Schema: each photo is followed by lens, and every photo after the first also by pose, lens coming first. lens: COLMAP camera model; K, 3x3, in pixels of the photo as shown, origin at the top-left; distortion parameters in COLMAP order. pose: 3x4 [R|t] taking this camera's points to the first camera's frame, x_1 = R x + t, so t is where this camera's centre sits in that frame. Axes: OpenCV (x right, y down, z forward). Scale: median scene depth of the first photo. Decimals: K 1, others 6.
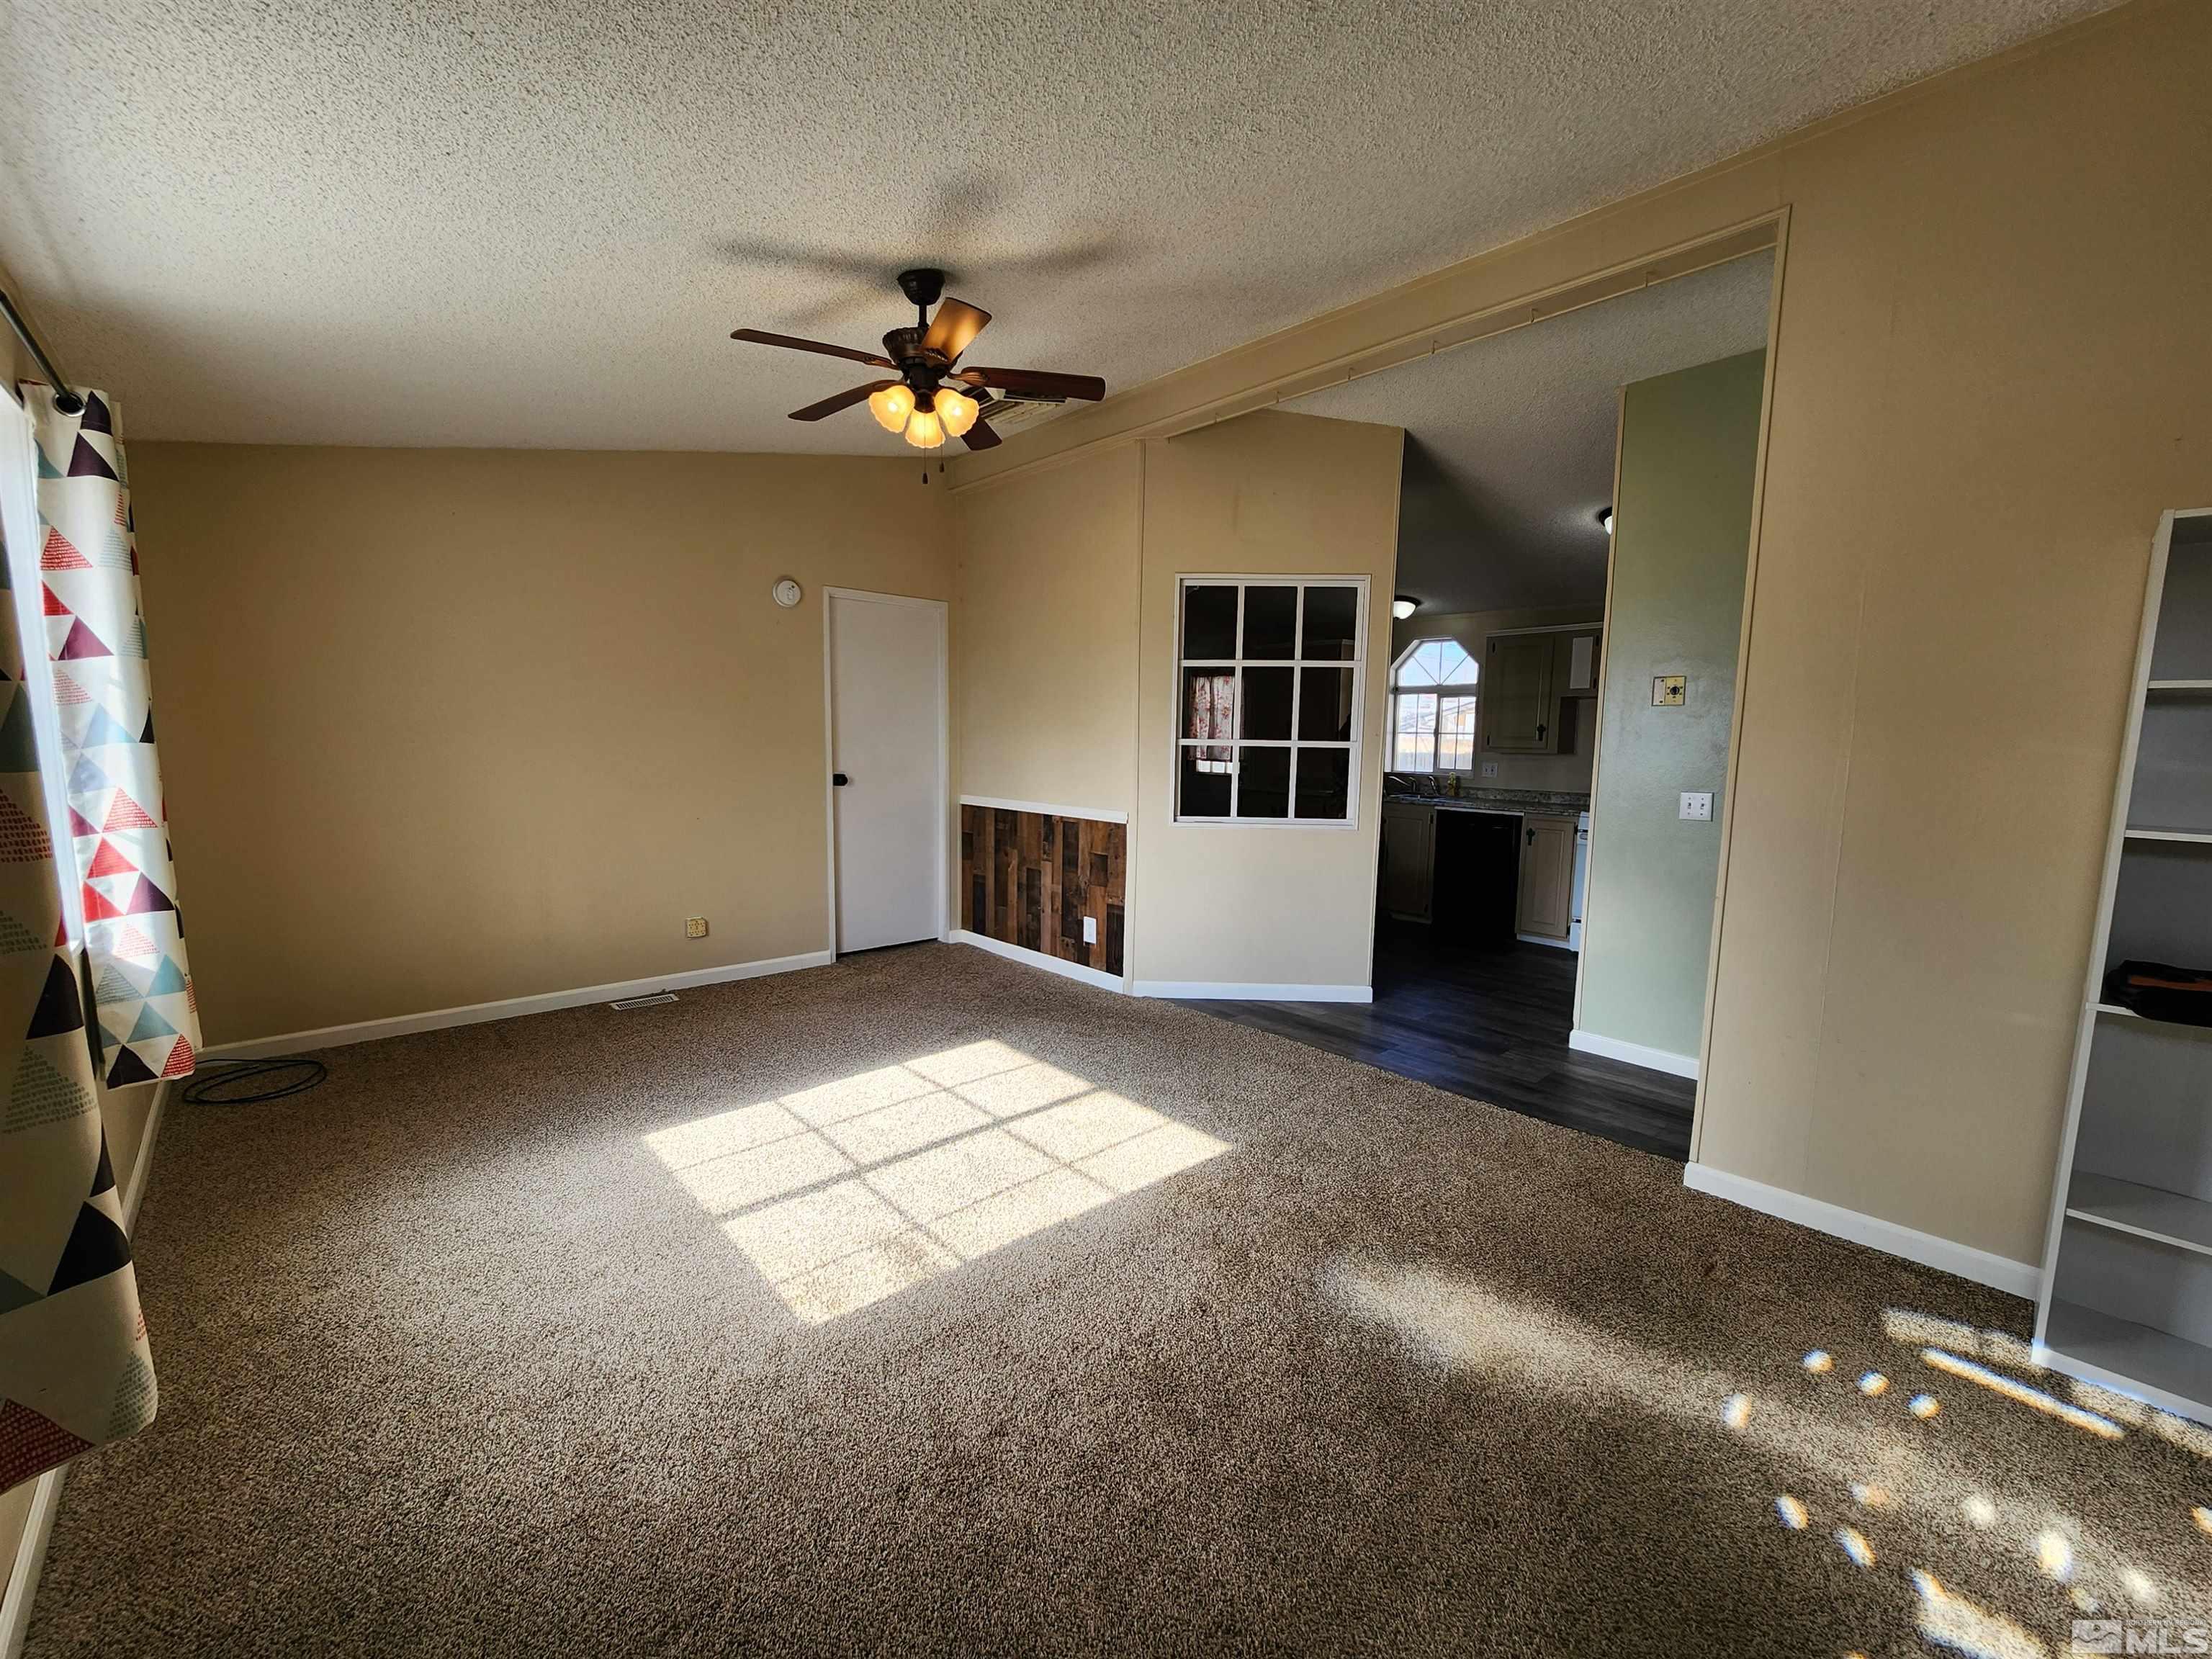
lens RADIAL K [[899.5, 0, 1120.6], [0, 899.5, 834.9], [0, 0, 1]] dist [0.000024, -0.000720]
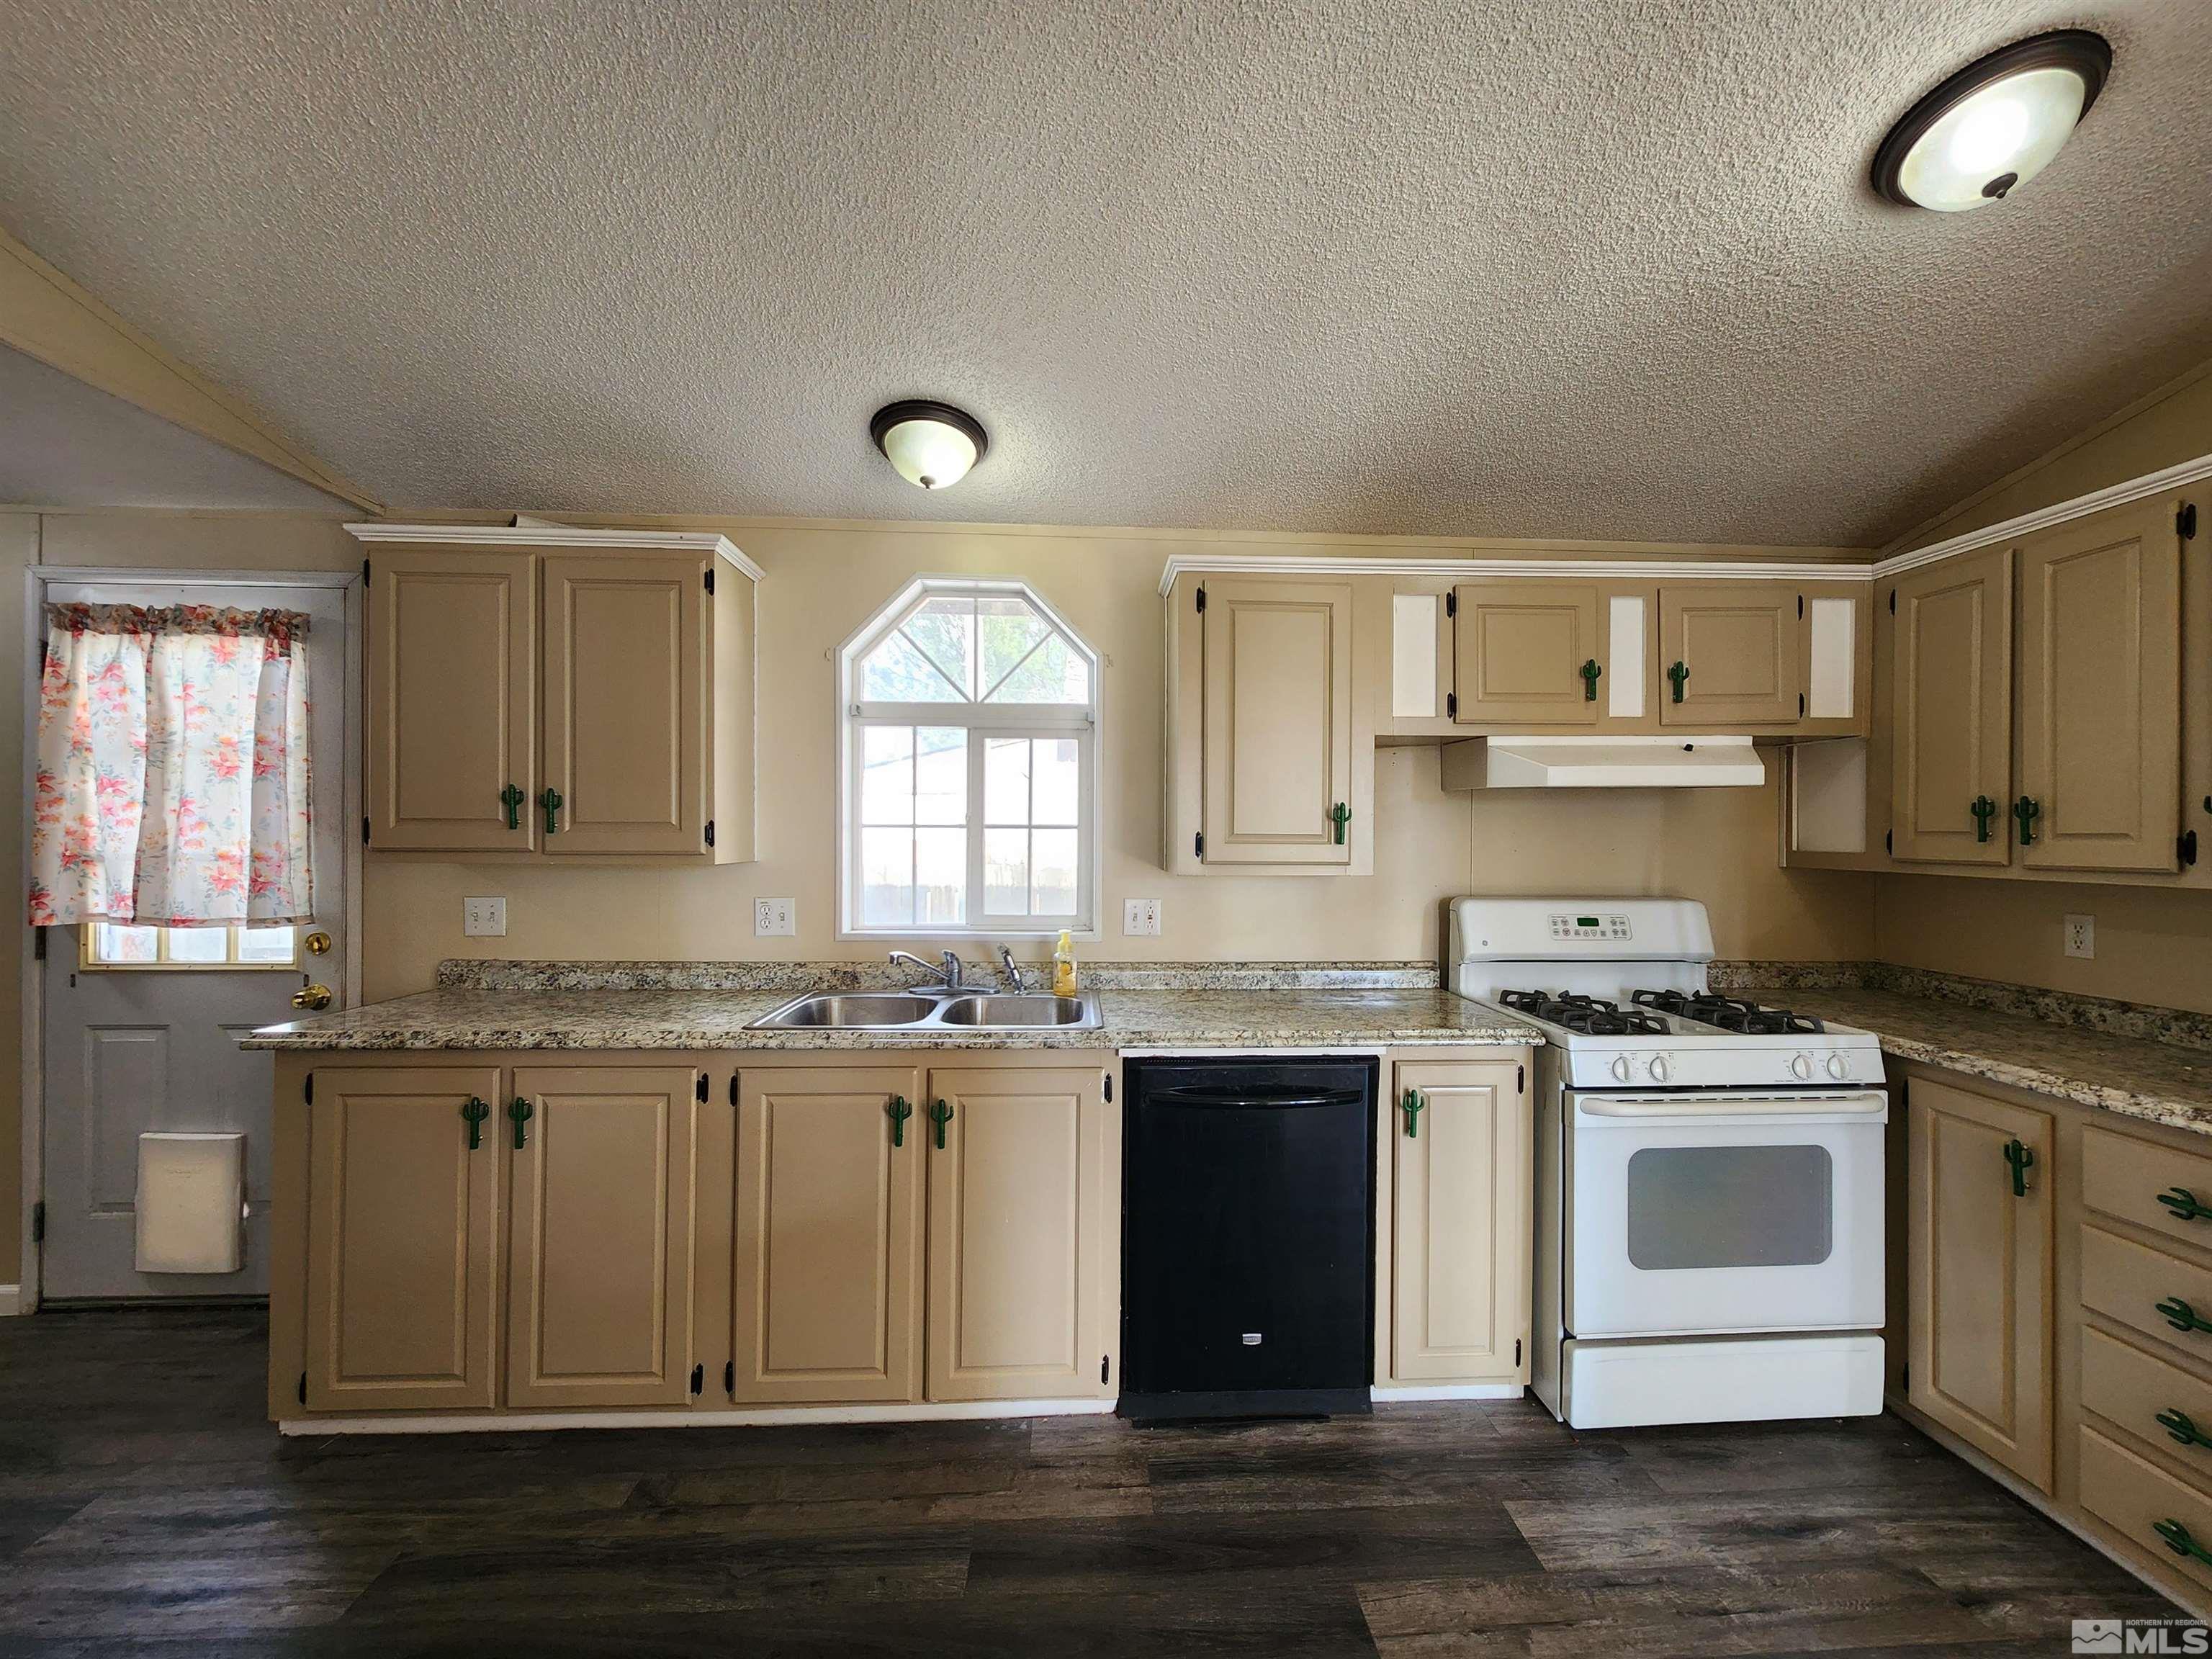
lens RADIAL K [[899.5, 0, 1120.6], [0, 899.5, 834.9], [0, 0, 1]] dist [0.000024, -0.000720]
pose [[0.629991, -0.011312, 0.776520, 0.086962], [0.088441, 0.994434, -0.057266, -0.081291], [-0.771550, 0.104753, 0.627484, 0.706084]]
